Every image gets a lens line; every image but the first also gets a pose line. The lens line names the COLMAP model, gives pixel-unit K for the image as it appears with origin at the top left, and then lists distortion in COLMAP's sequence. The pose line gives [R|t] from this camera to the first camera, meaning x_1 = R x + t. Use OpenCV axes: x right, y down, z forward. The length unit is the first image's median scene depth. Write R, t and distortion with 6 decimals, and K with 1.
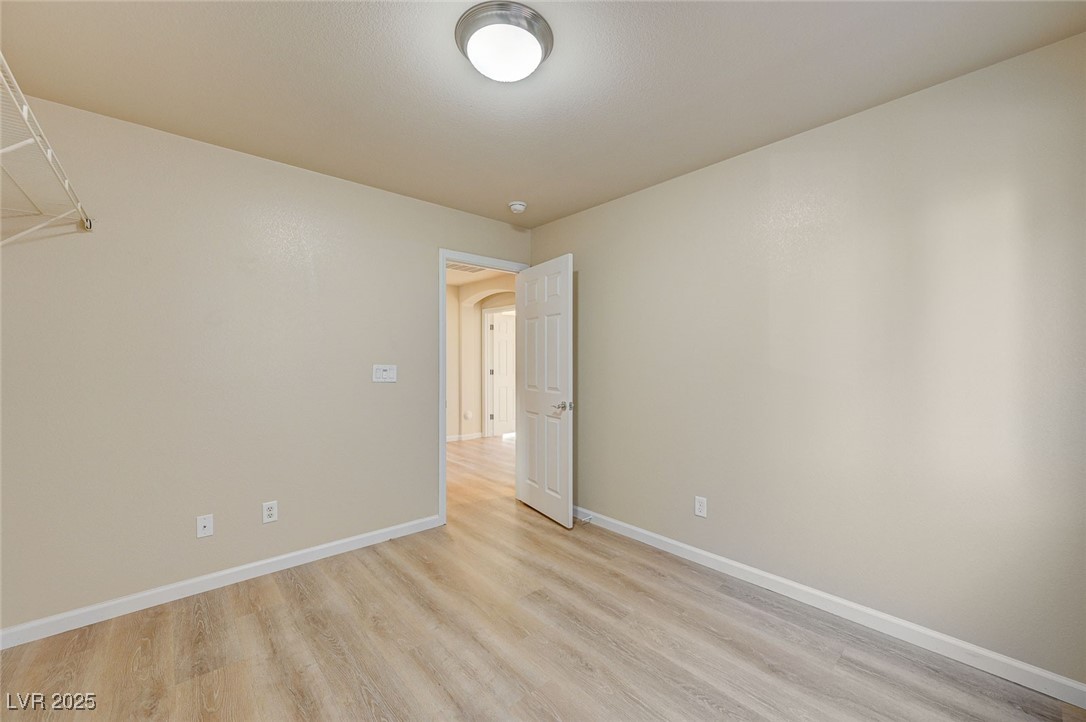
lens RADIAL K [[430.7, 0, 546.0], [0, 430.7, 364.9], [0, 0, 1]] dist [0.000256, 0.000099]
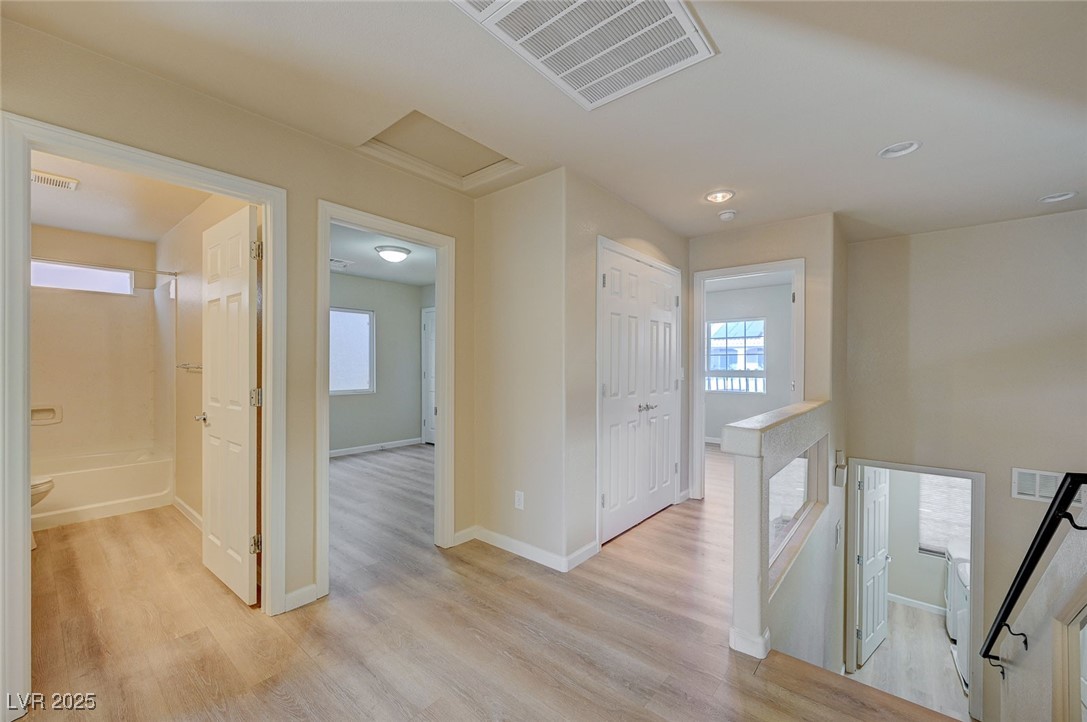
lens RADIAL K [[431.1, 0, 546.5], [0, 431.1, 364.9], [0, 0, 1]] dist [0.000256, 0.000099]
pose [[-0.989024, -0.001806, -0.147745, -0.491670], [-0.003850, 0.999901, 0.013544, -0.029510], [0.147705, 0.013964, -0.988933, 2.862944]]
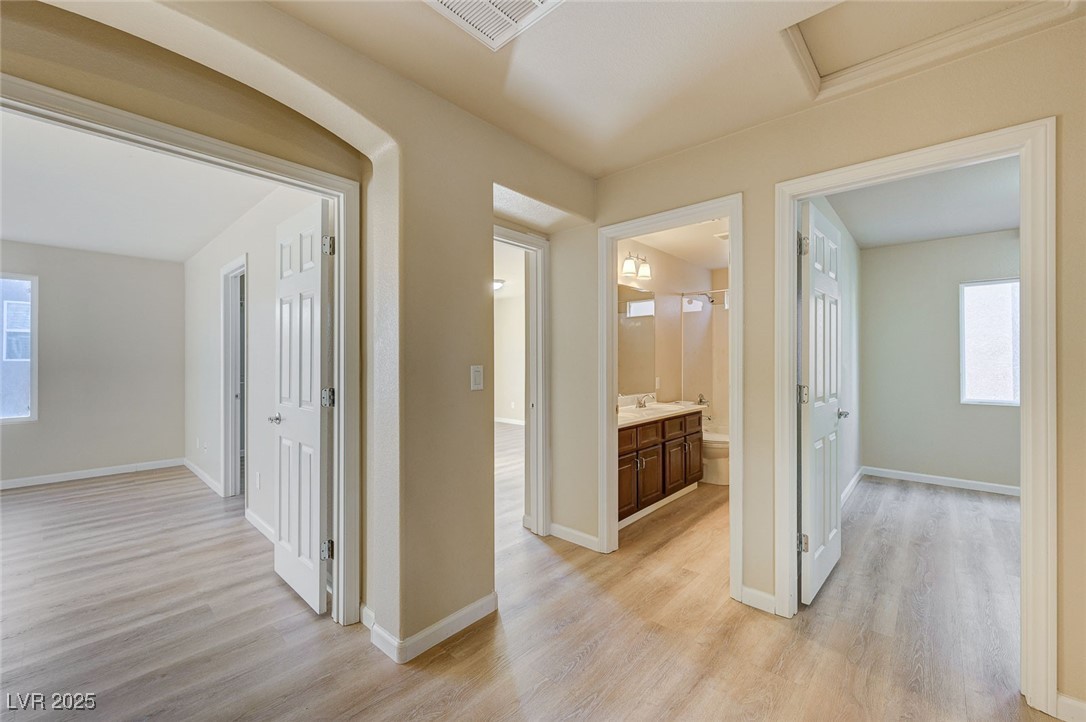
lens RADIAL K [[435.4, 0, 545.3], [0, 435.4, 356.1], [0, 0, 1]] dist [0.001611, 0.000090]
pose [[-0.109438, 0.006367, 0.993973, -1.008066], [0.014168, 0.999888, -0.004845, -0.029484], [-0.993893, 0.013552, -0.109516, 2.380931]]
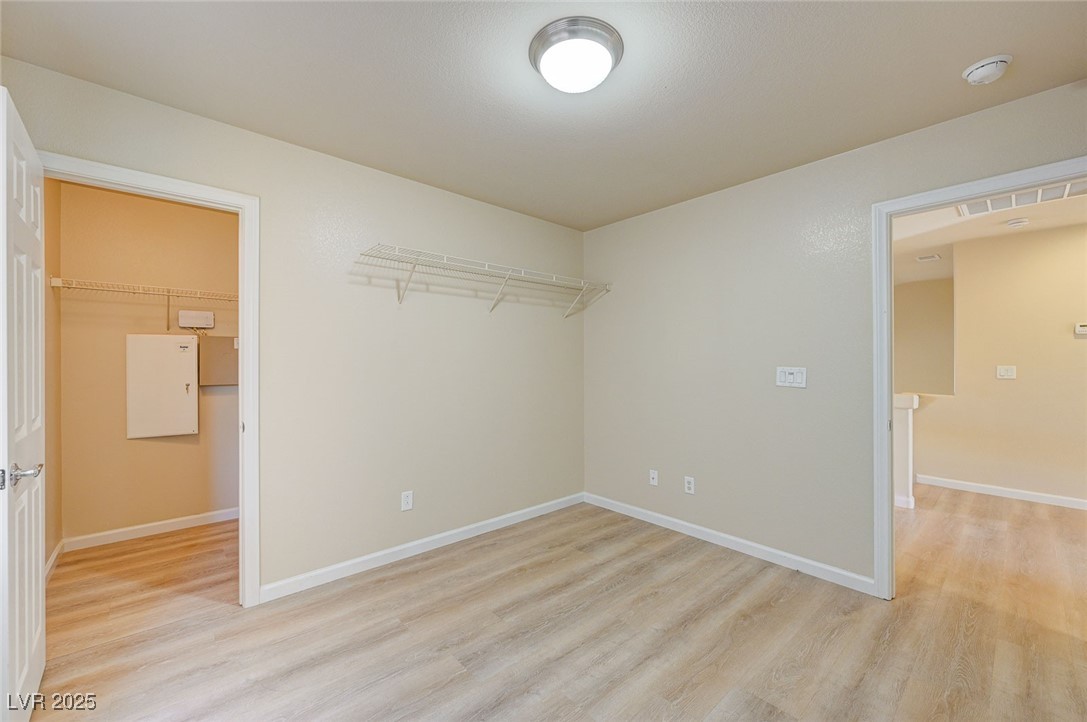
lens RADIAL K [[431.1, 0, 546.5], [0, 431.1, 364.9], [0, 0, 1]] dist [0.000256, 0.000099]
pose [[0.002742, 0.005579, -0.999981, 0.670860], [-0.012286, 0.999909, 0.005545, -0.005623], [0.999921, 0.012271, 0.002810, 0.664209]]
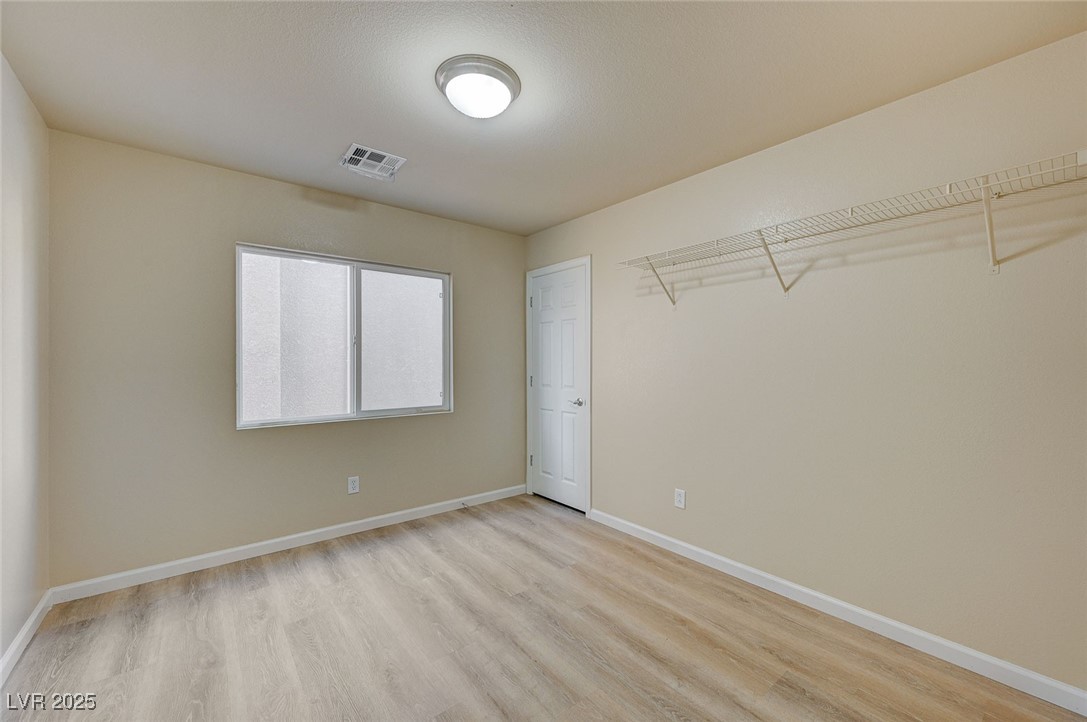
lens RADIAL K [[431.1, 0, 546.5], [0, 431.1, 364.9], [0, 0, 1]] dist [0.000256, 0.000099]
pose [[-0.998707, -0.001202, 0.050830, -0.244690], [-0.000308, 0.999845, 0.017586, -0.014152], [-0.050843, 0.017548, -0.998552, 1.538045]]
